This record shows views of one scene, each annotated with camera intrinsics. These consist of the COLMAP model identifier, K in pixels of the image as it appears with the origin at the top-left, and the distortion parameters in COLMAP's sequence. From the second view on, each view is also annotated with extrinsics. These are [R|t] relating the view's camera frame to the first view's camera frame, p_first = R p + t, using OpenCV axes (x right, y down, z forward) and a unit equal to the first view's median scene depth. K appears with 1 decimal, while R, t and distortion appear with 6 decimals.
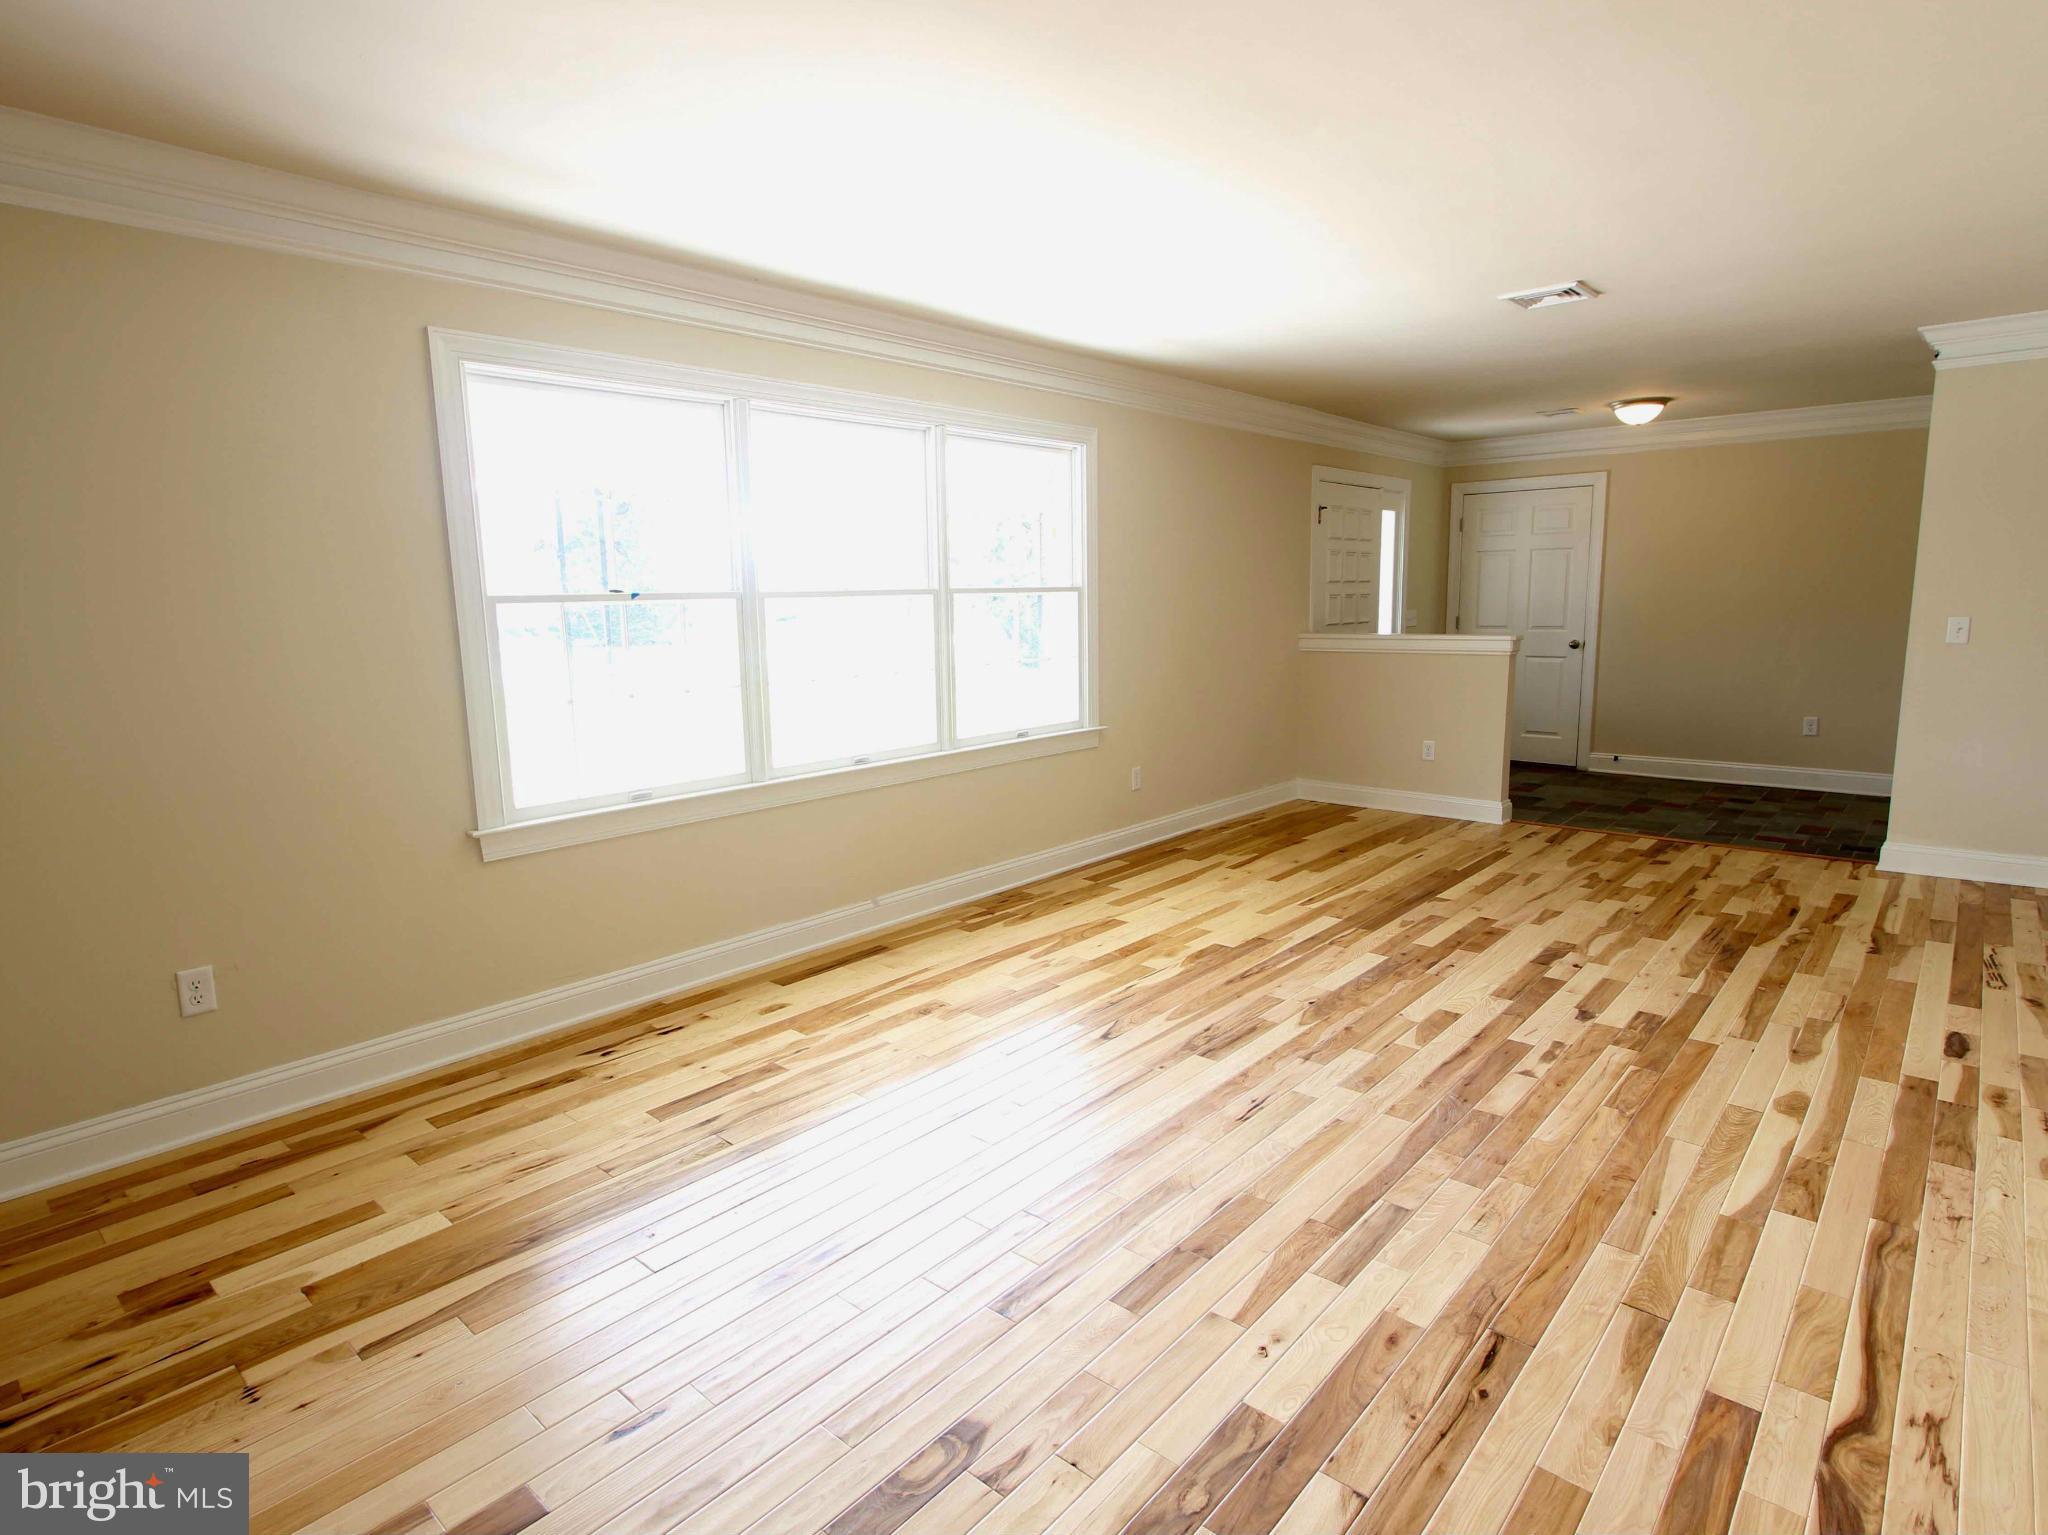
lens RADIAL K [[1146.3, 0, 1012.4], [0, 1146.3, 774.8], [0, 0, 1]] dist [-0.015890, 0.000949]
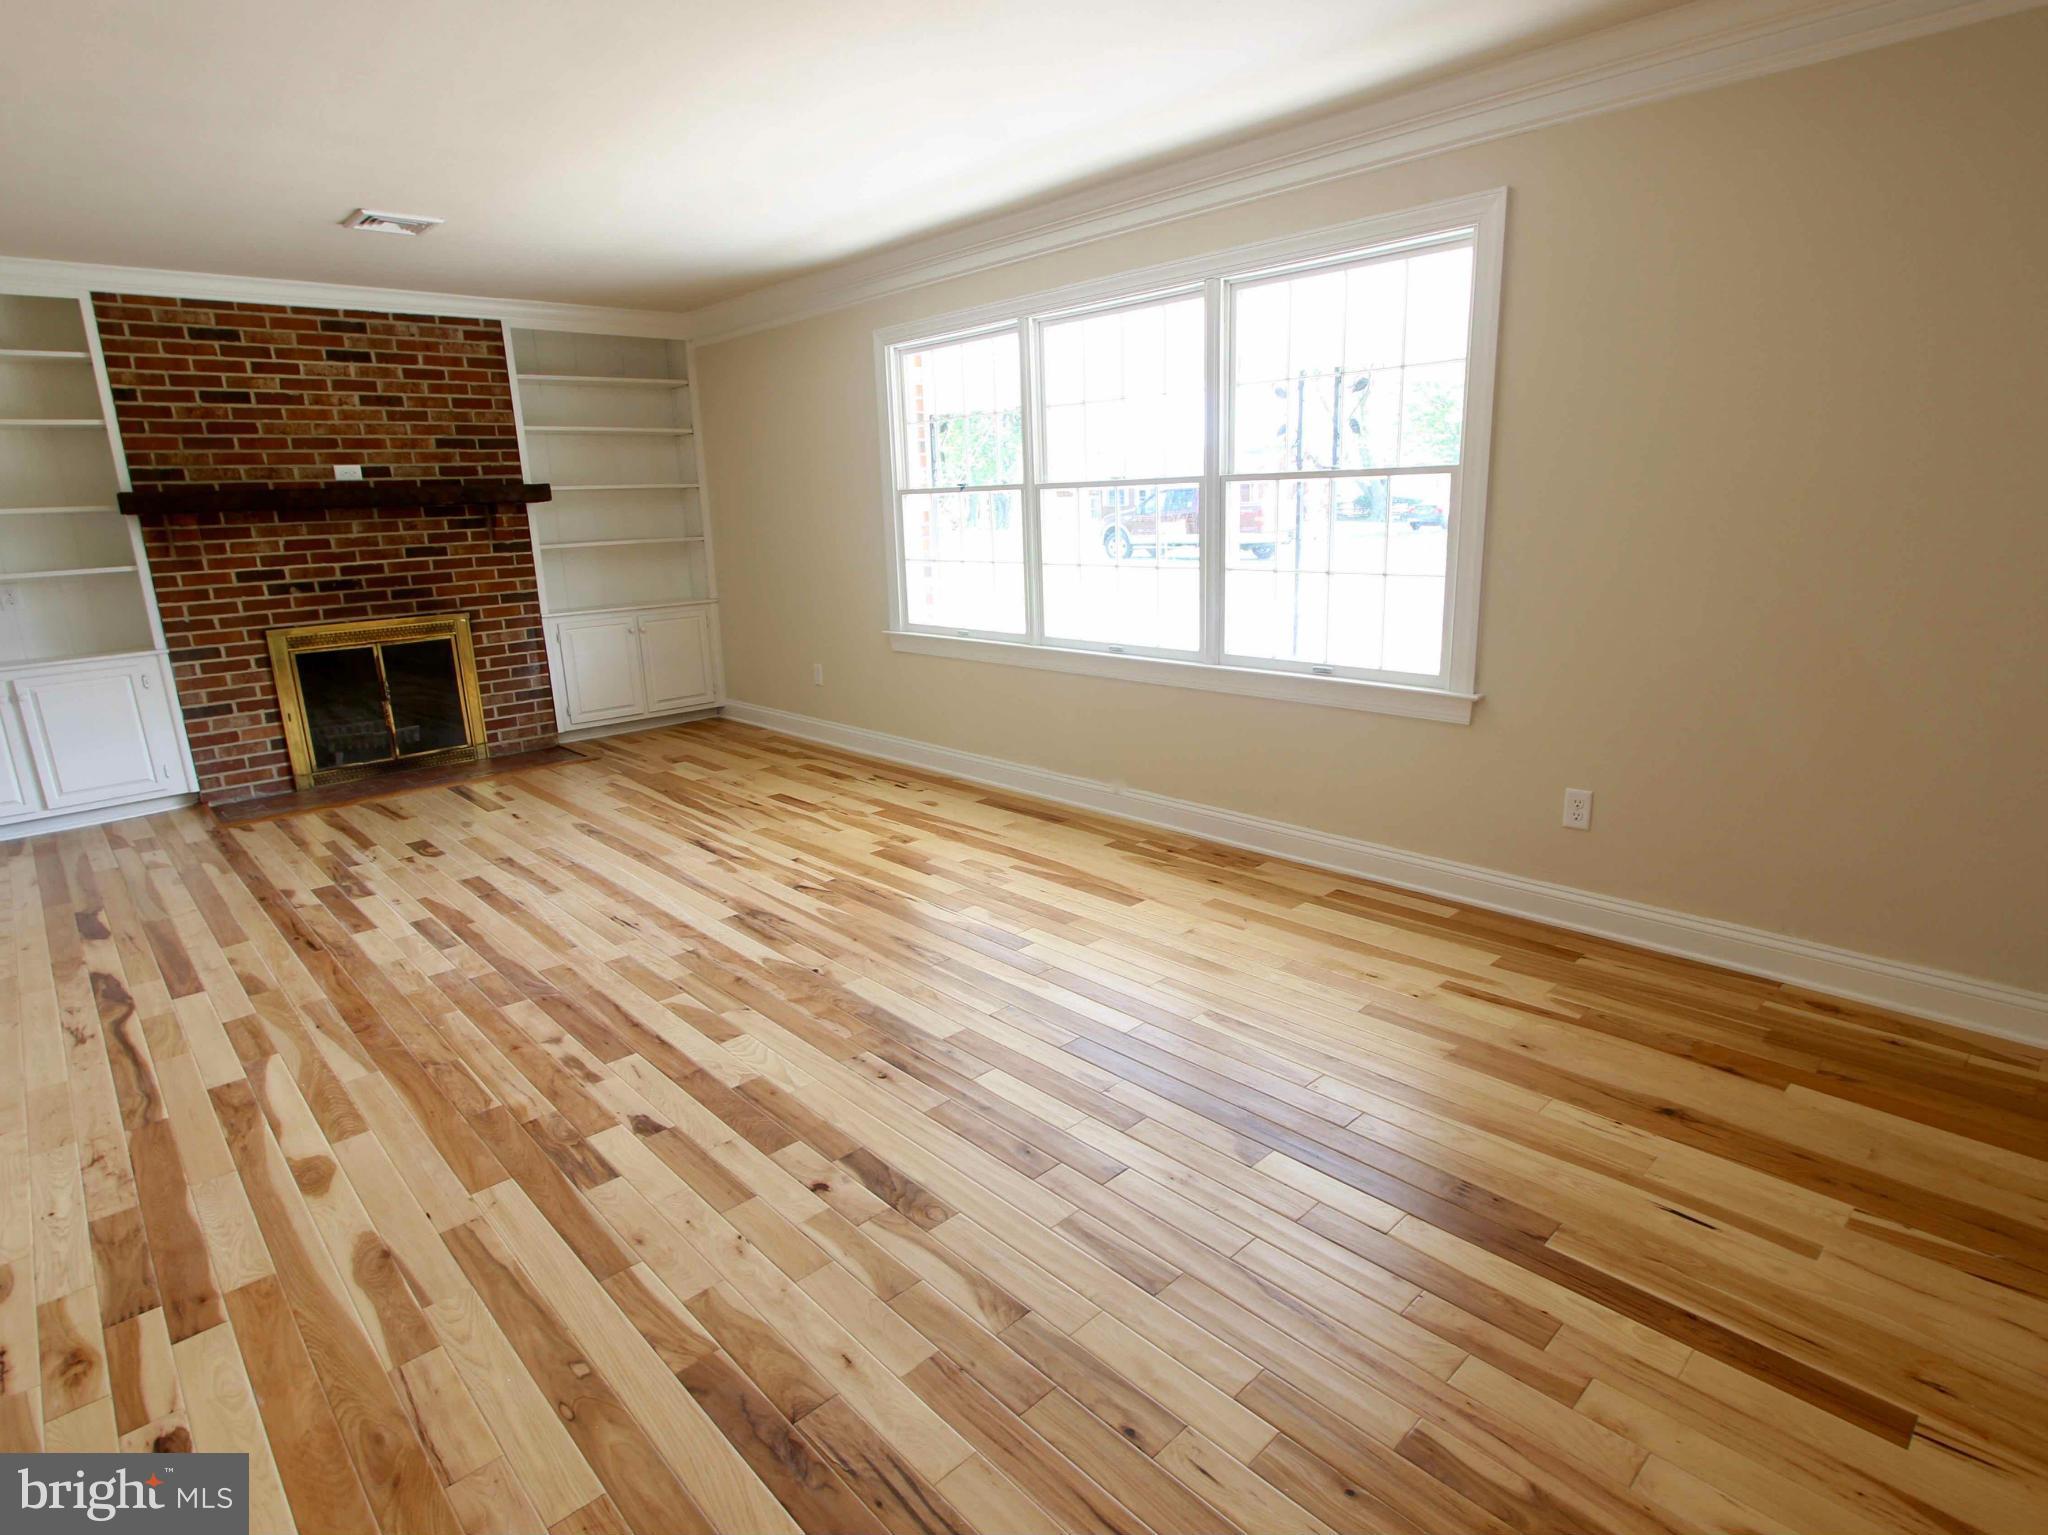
lens RADIAL K [[1146.3, 0, 1012.4], [0, 1146.3, 774.8], [0, 0, 1]] dist [-0.015890, 0.000949]
pose [[-0.138805, 0.255845, -0.956701, 1.173923], [-0.118063, 0.954888, 0.272490, -0.229240], [0.983257, 0.150773, -0.102337, 1.361804]]
